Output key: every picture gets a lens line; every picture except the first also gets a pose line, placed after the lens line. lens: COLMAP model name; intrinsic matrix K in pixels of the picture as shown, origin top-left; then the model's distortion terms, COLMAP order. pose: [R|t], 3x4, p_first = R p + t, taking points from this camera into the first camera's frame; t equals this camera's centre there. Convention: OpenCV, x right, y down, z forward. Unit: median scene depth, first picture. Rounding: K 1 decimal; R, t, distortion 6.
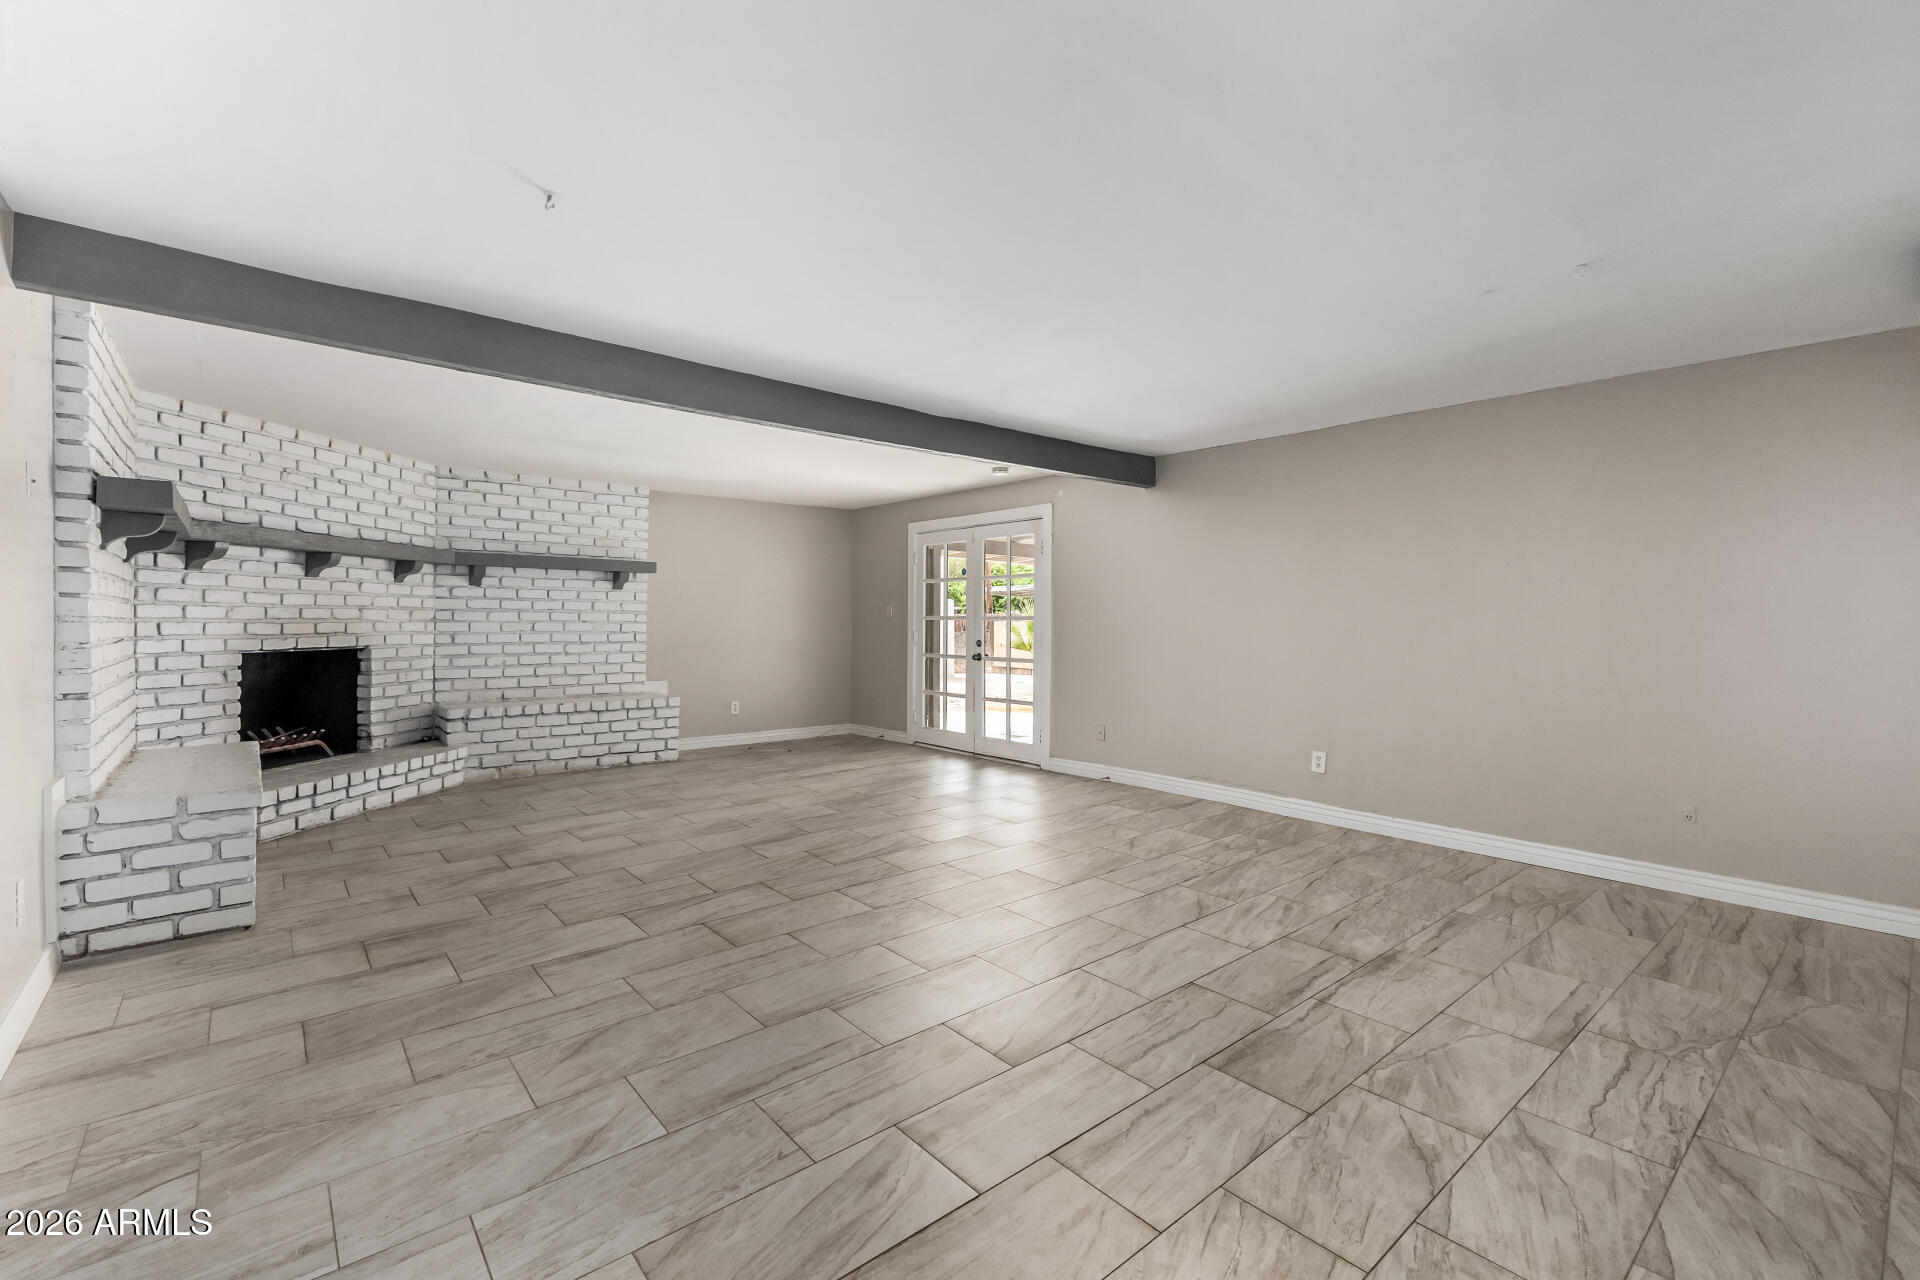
lens RADIAL K [[850.8, 0, 956.3], [0, 850.8, 631.1], [0, 0, 1]] dist [0.009977, 0.000021]
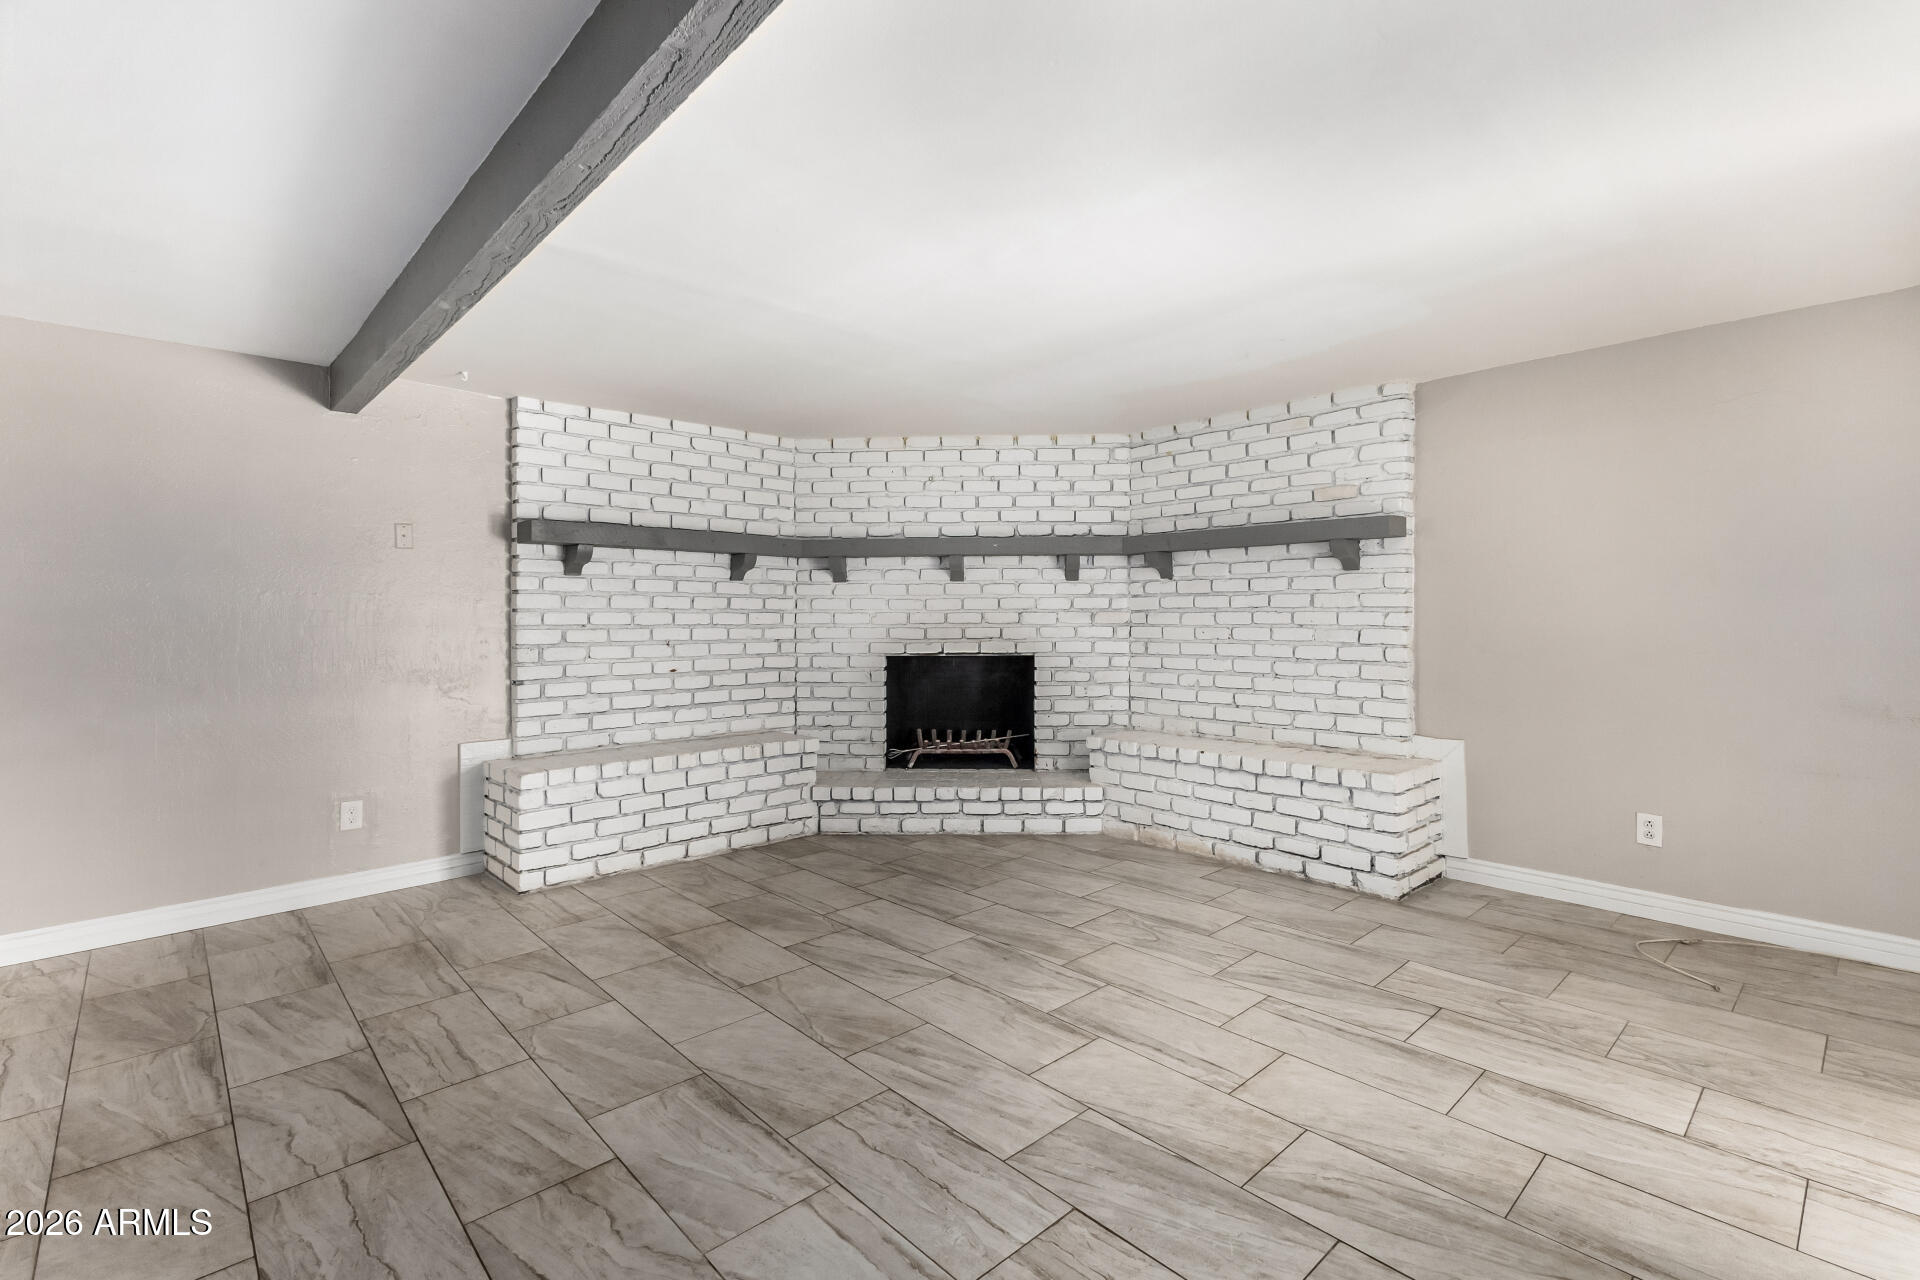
lens RADIAL K [[850.8, 0, 935.3], [0, 850.8, 604.5], [0, 0, 1]] dist [0.009977, 0.000021]
pose [[0.046430, -0.020128, -0.998719, 0.205787], [-0.006799, 0.999767, -0.020465, -0.014665], [0.998898, 0.007740, 0.046282, 0.846250]]
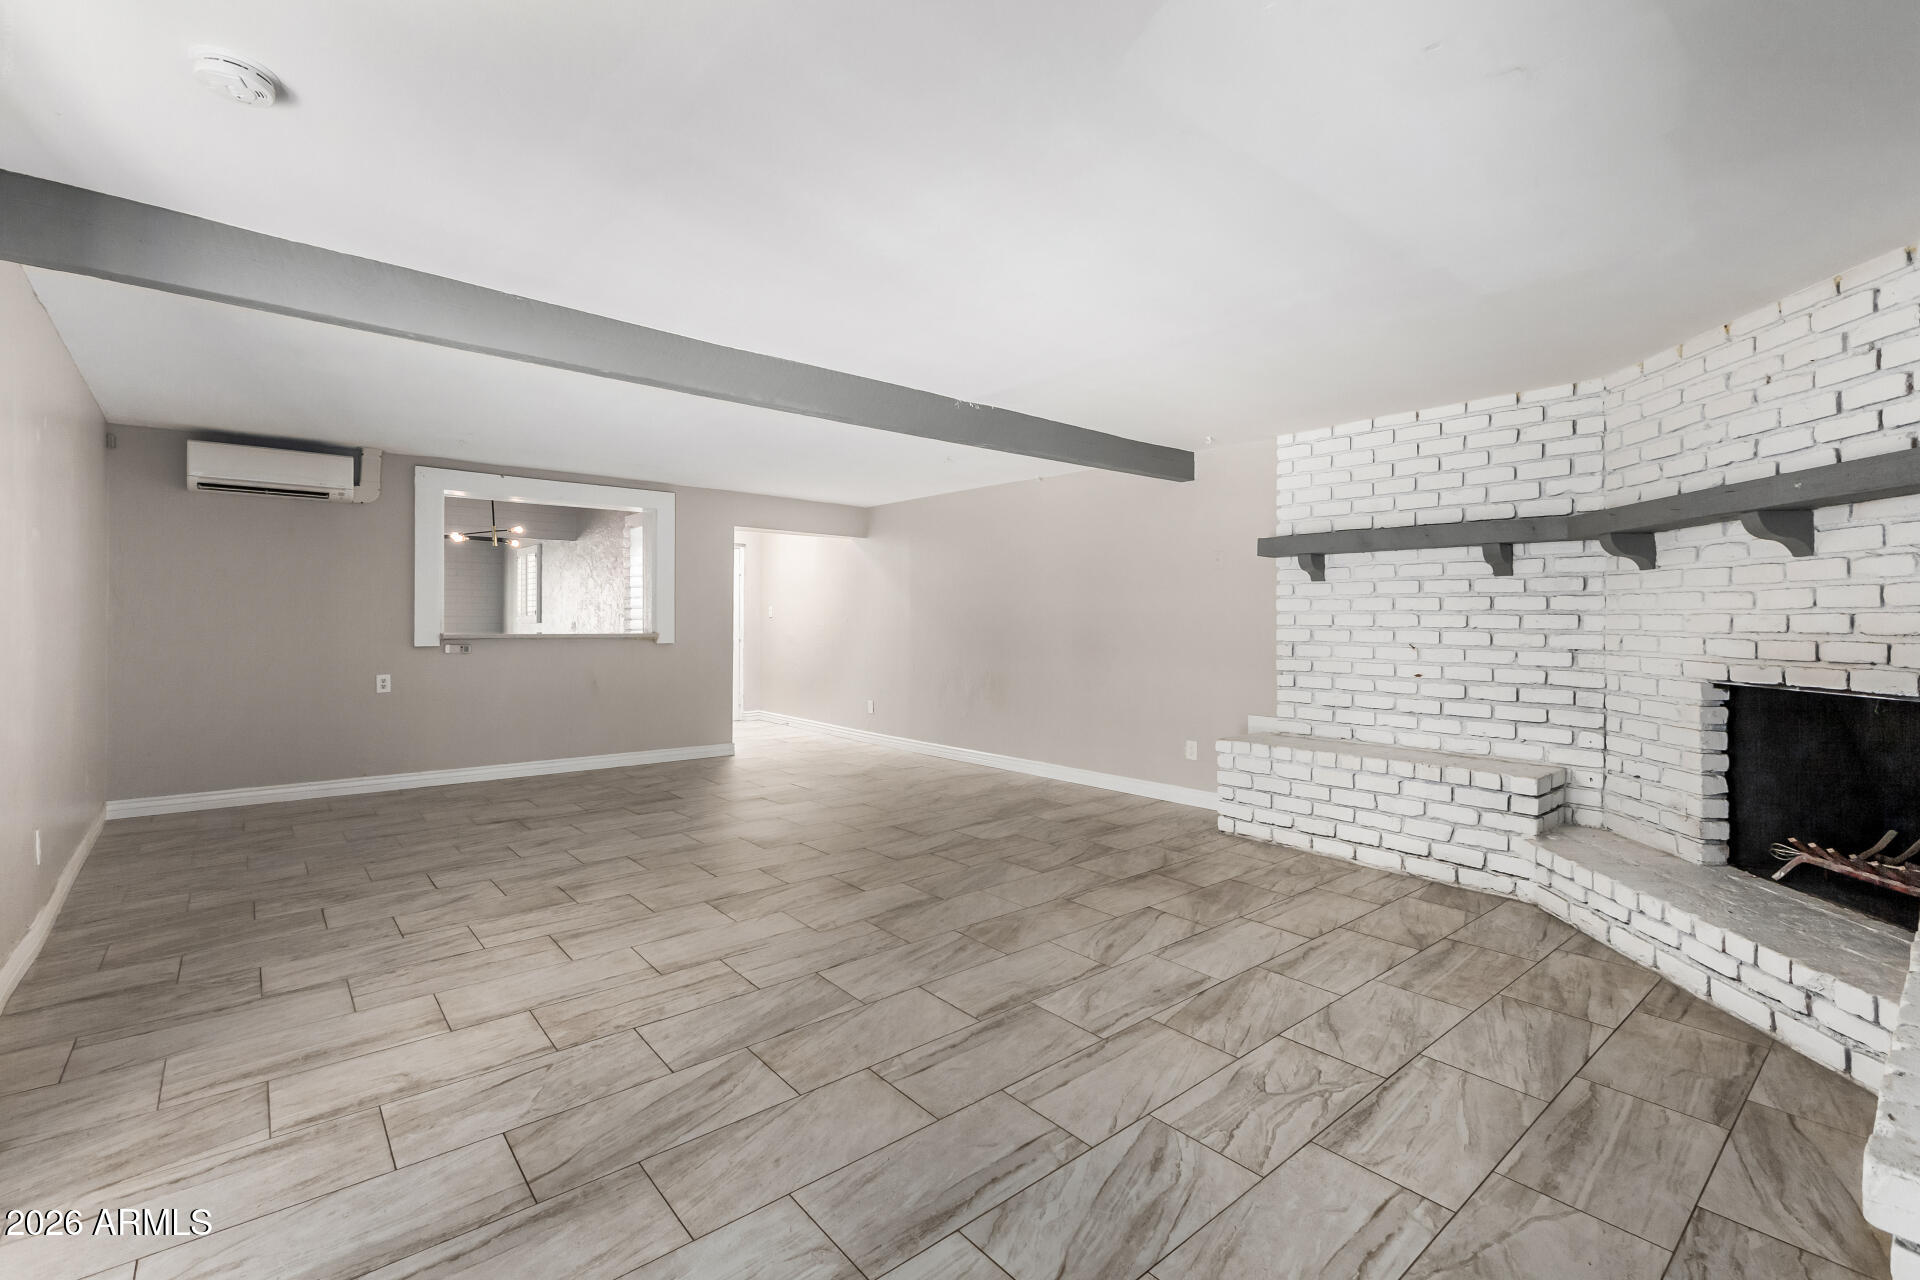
lens RADIAL K [[850.8, 0, 1003.0], [0, 850.8, 620.5], [0, 0, 1]] dist [0.009977, 0.000021]
pose [[-0.999094, -0.010861, -0.041140, -0.207365], [-0.011358, 0.999865, 0.011857, -0.021071], [0.041006, 0.012313, -0.999083, 1.384447]]
